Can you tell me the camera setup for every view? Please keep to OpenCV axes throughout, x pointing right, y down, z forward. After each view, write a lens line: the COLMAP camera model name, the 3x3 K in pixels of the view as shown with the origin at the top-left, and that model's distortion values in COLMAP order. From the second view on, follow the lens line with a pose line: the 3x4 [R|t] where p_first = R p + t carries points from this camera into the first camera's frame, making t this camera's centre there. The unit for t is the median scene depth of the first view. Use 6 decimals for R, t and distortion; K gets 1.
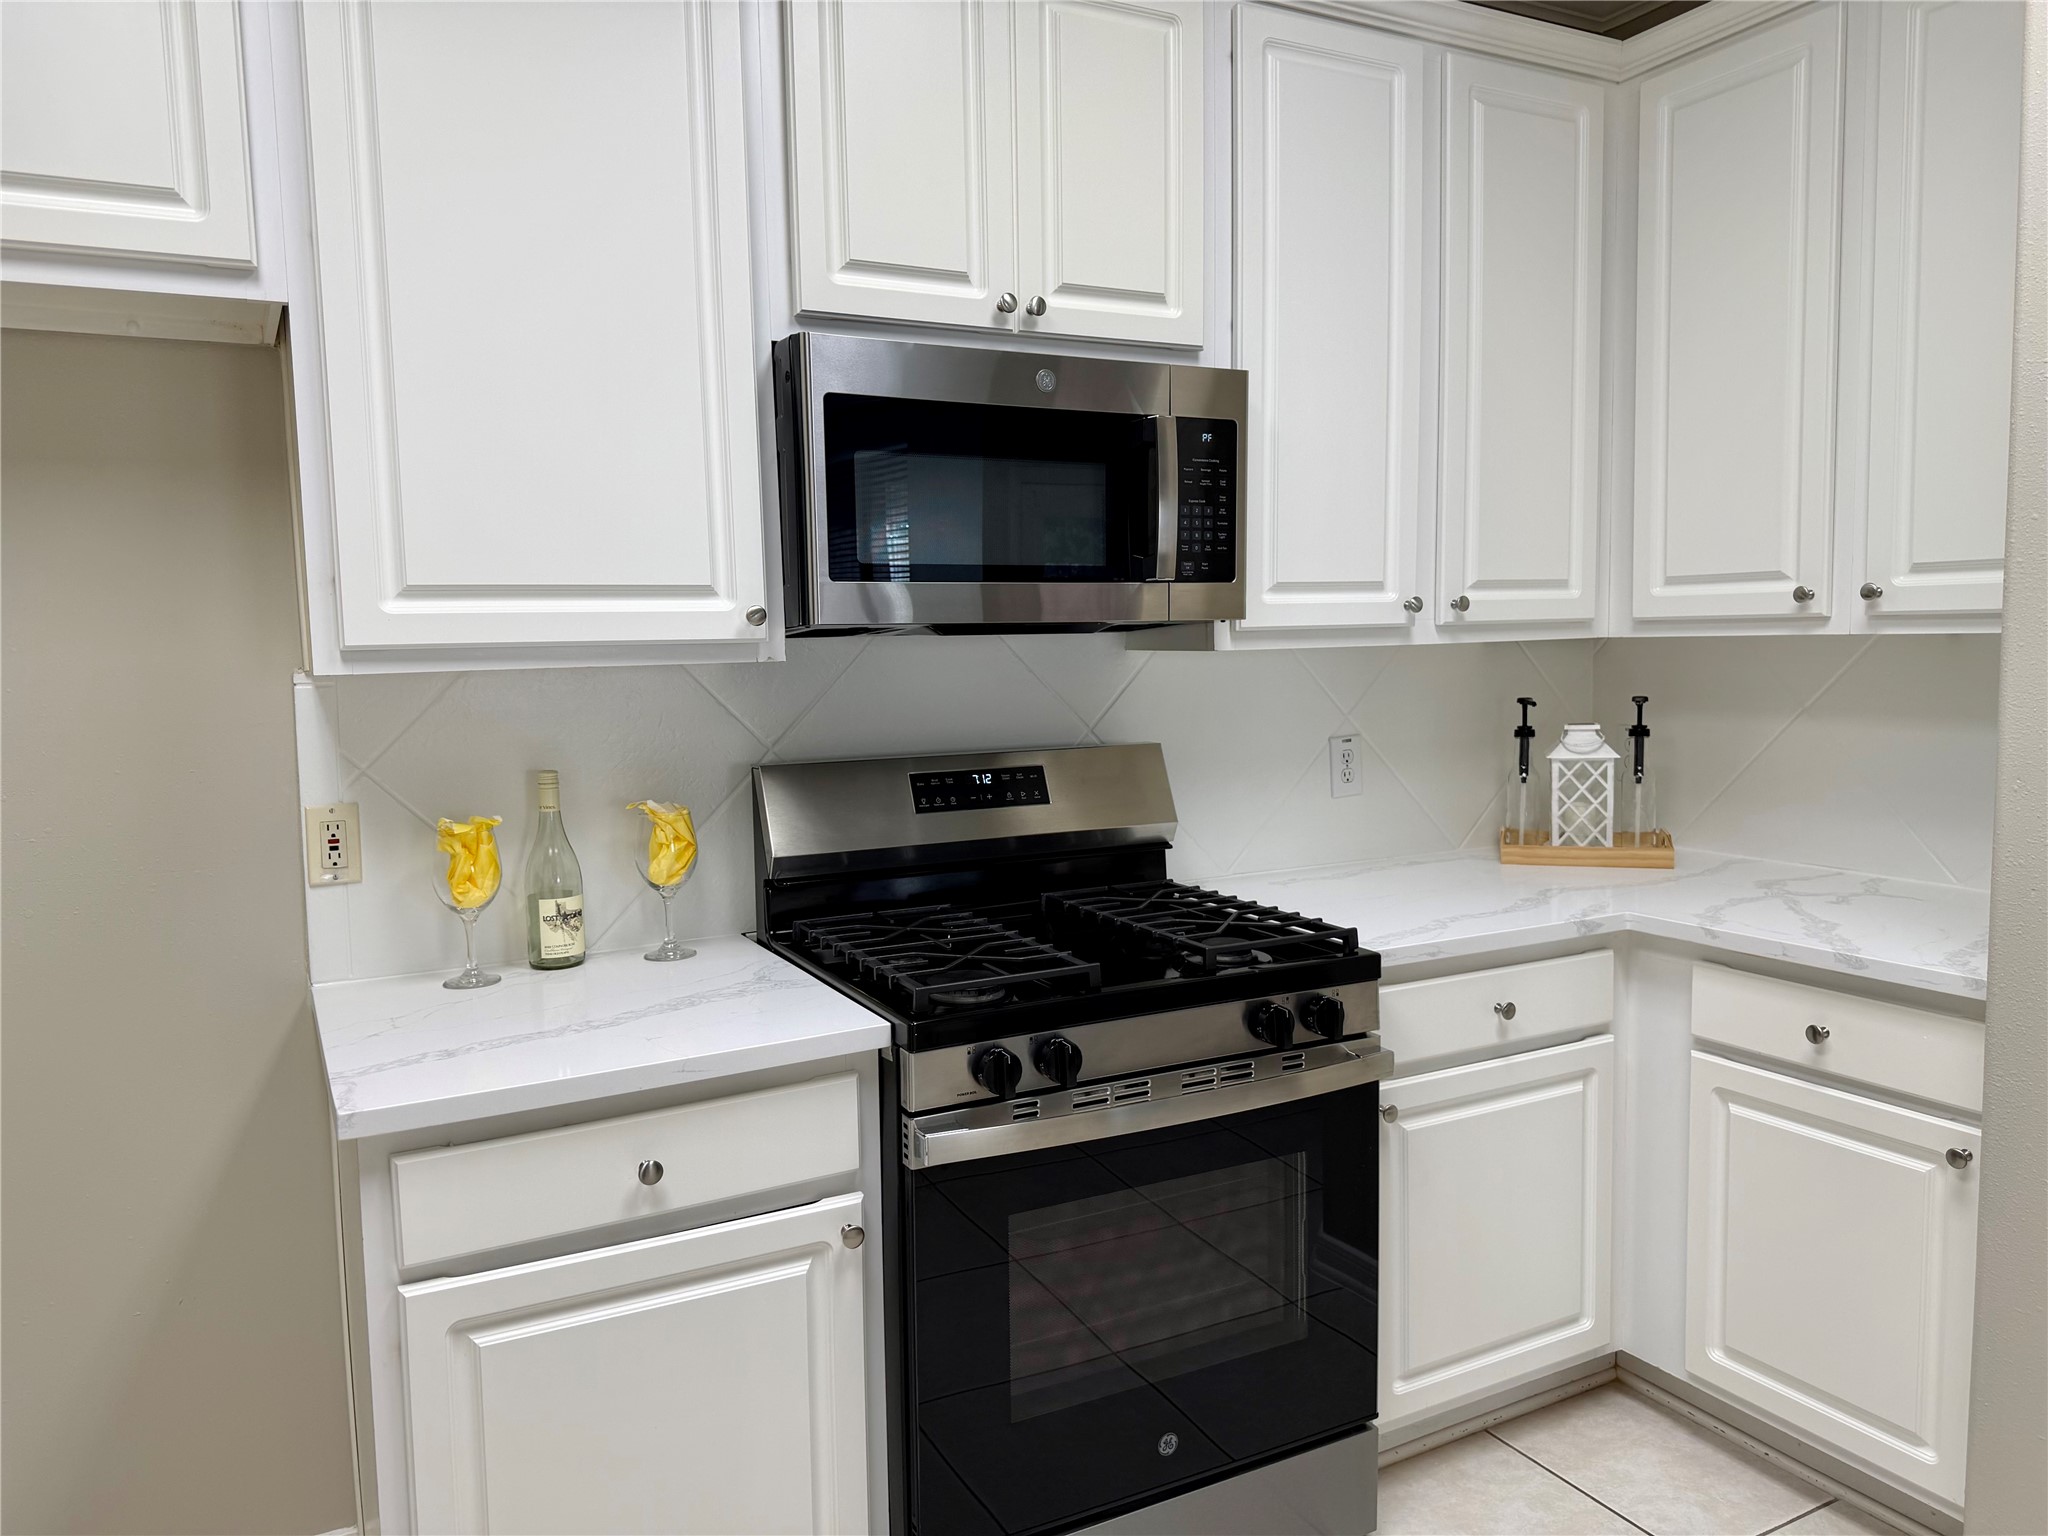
lens RADIAL K [[1461.7, 0, 1001.1], [0, 1461.7, 782.1], [0, 0, 1]] dist [0.060906, -0.076366]
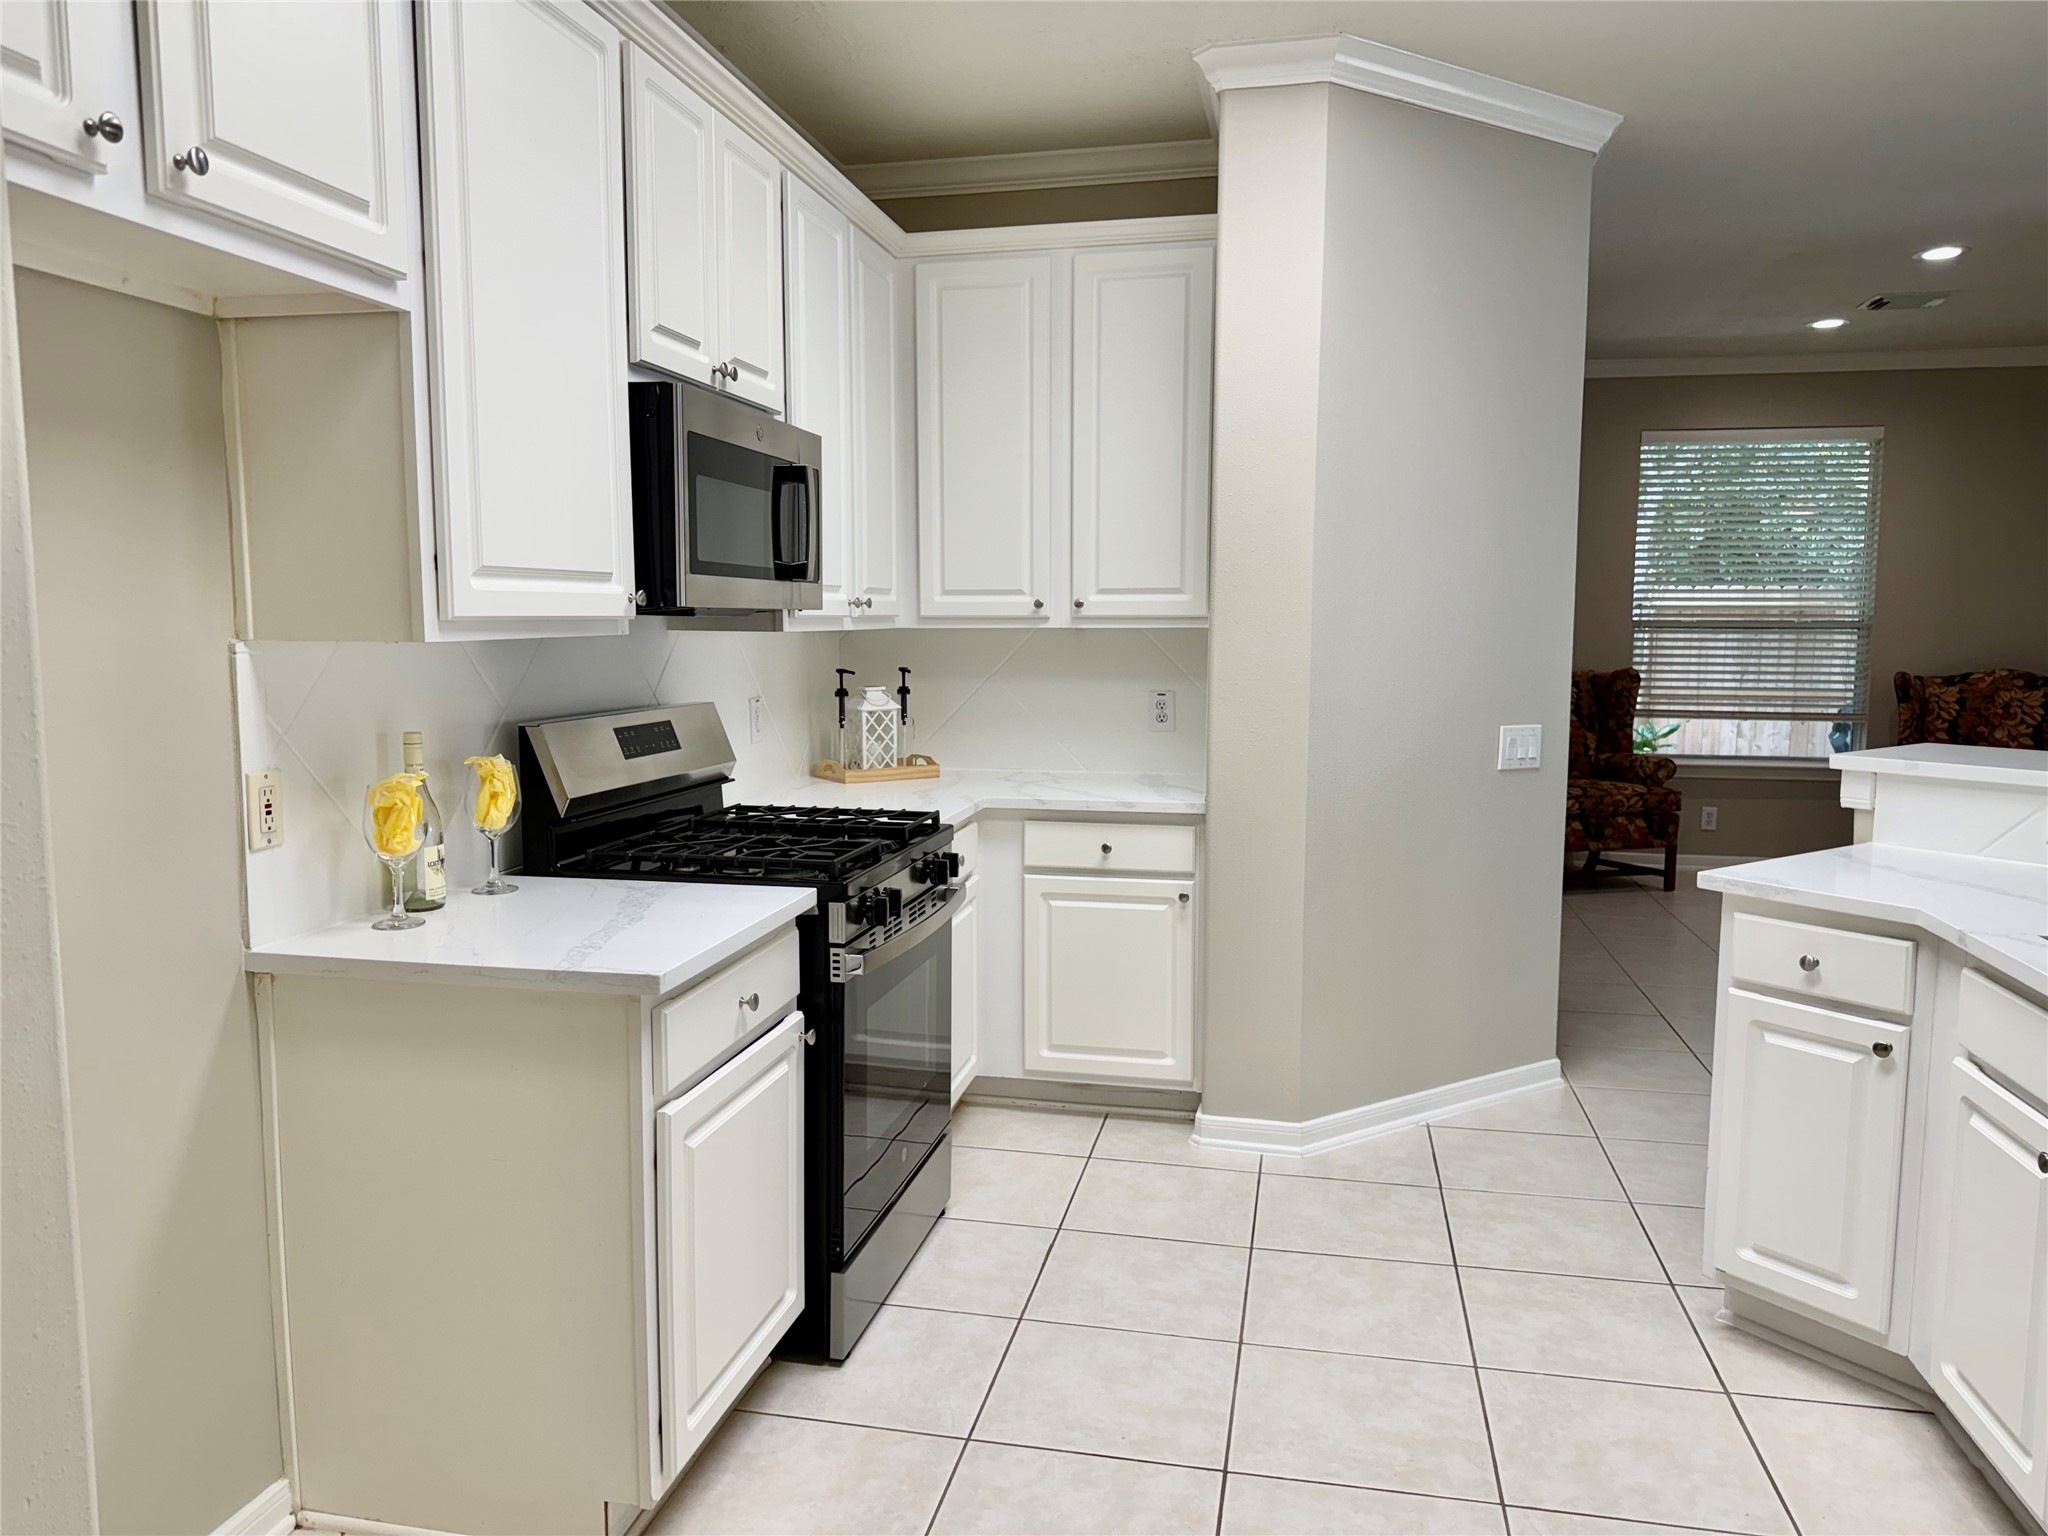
lens RADIAL K [[1443.8, 0, 1024.0], [0, 1443.8, 768.0], [0, 0, 1]] dist [-0.001962, -0.007038]
pose [[0.631092, -0.060461, 0.773348, -0.826541], [0.065807, 0.997537, 0.024286, 0.022104], [-0.772912, 0.035565, 0.633516, -0.039827]]
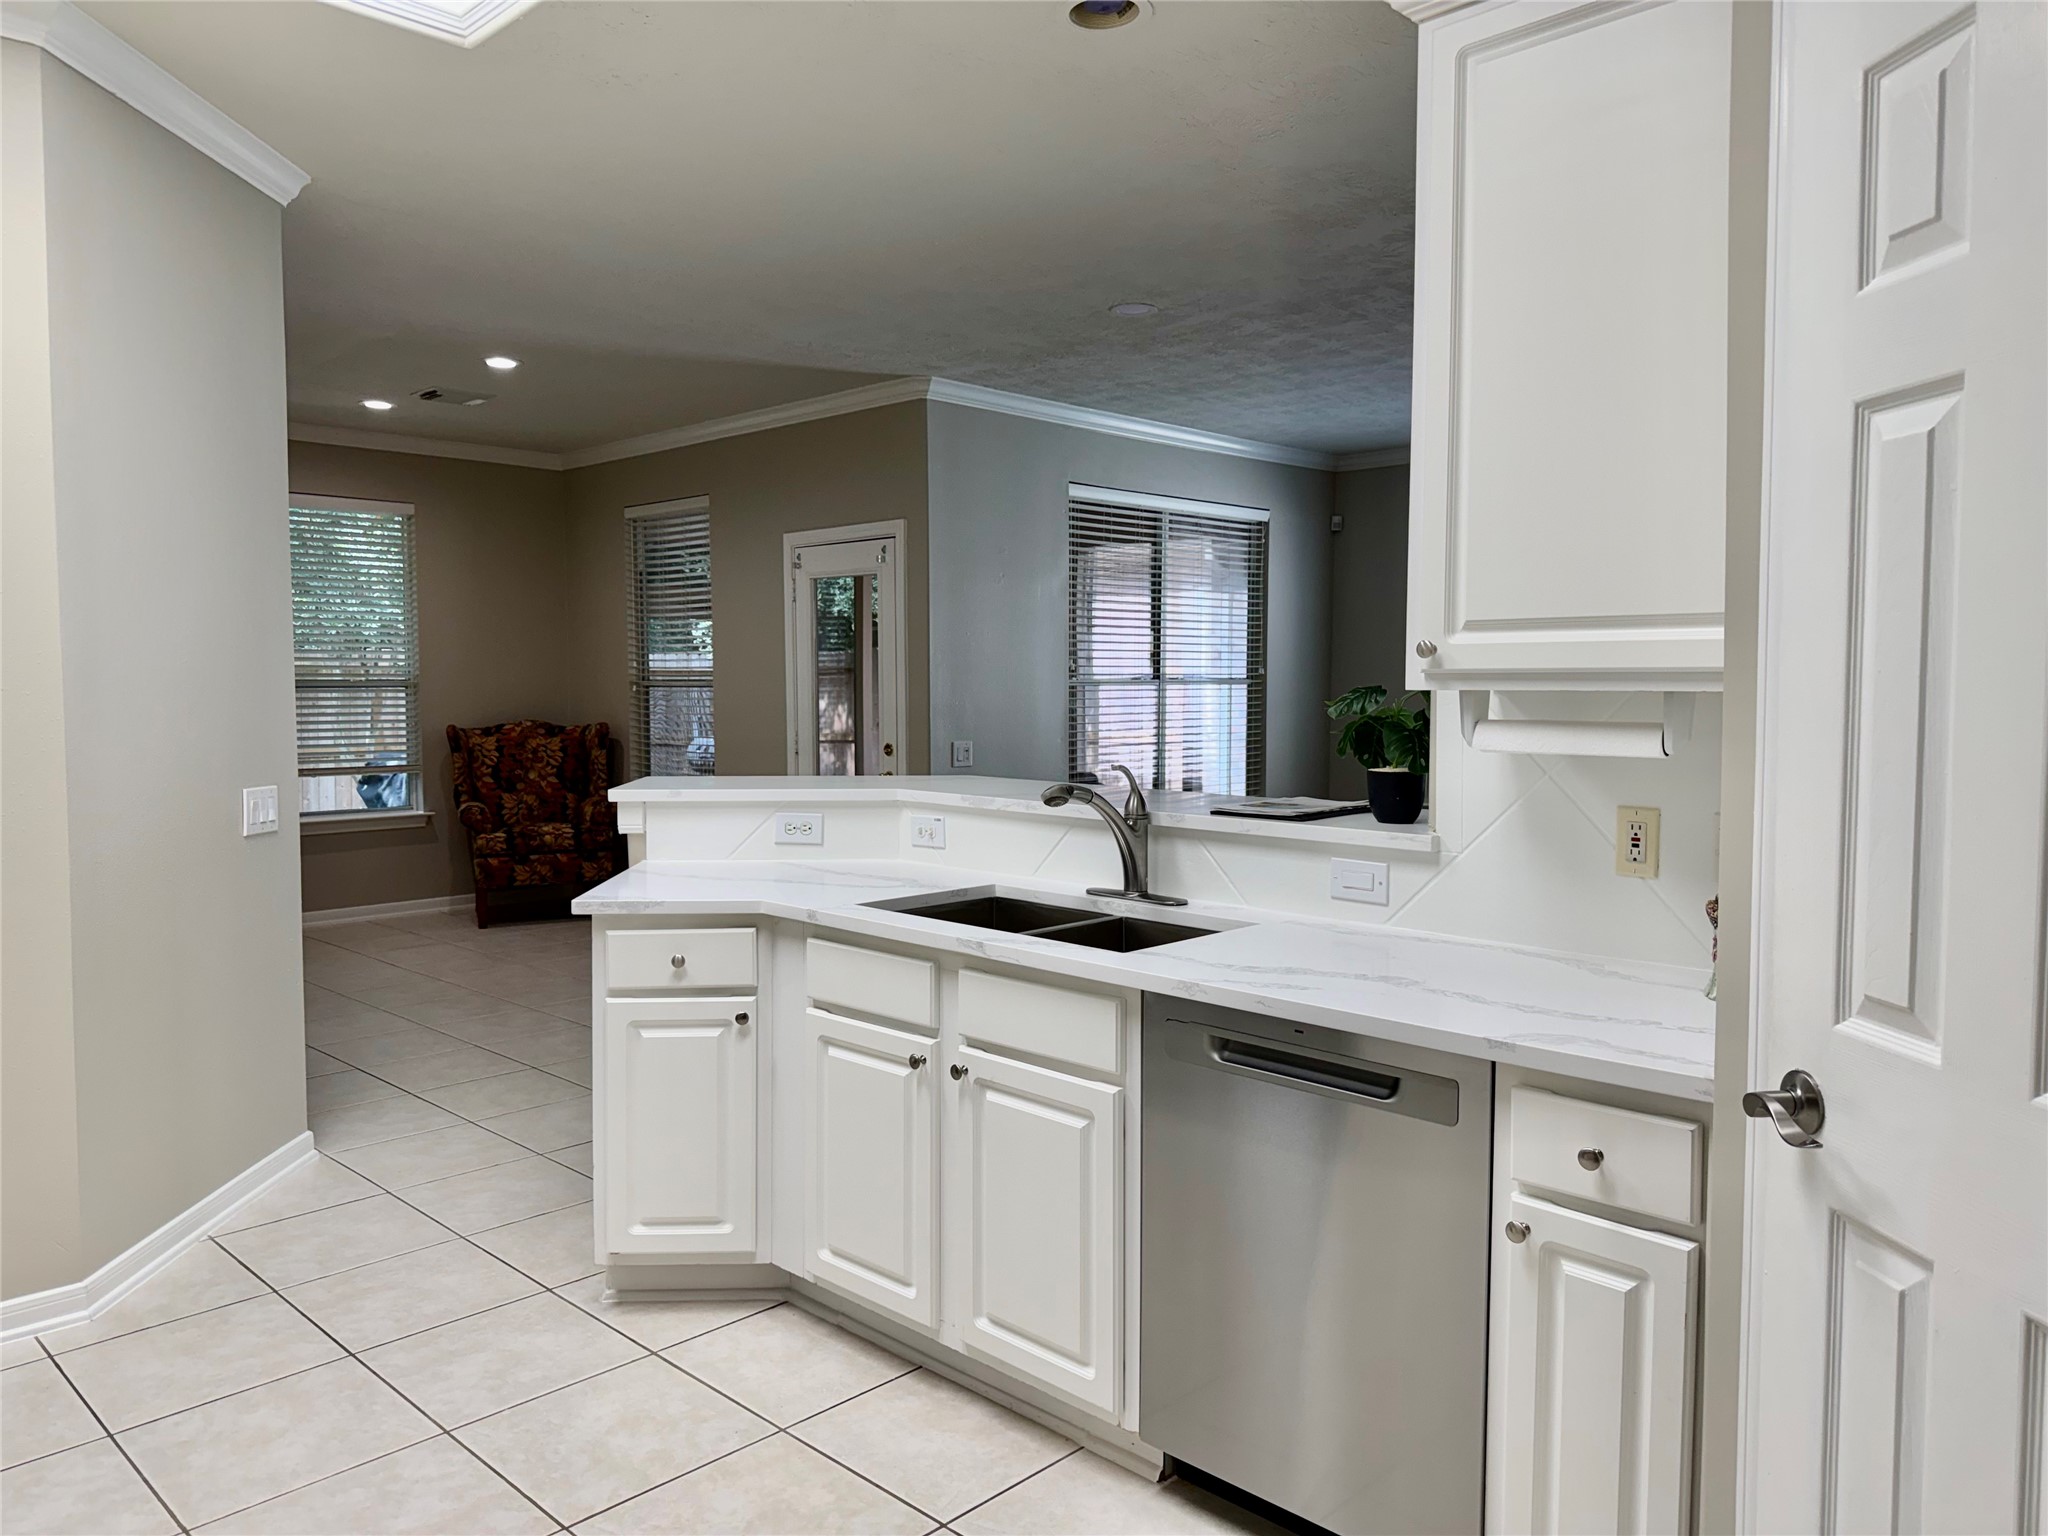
lens RADIAL K [[1429.3, 0, 1018.2], [0, 1429.3, 752.2], [0, 0, 1]] dist [0.005213, 0.000089]
pose [[-0.312380, -0.028554, 0.949528, -0.922584], [0.104655, 0.992429, 0.064274, -0.001299], [-0.944175, 0.119451, -0.307027, 0.277113]]
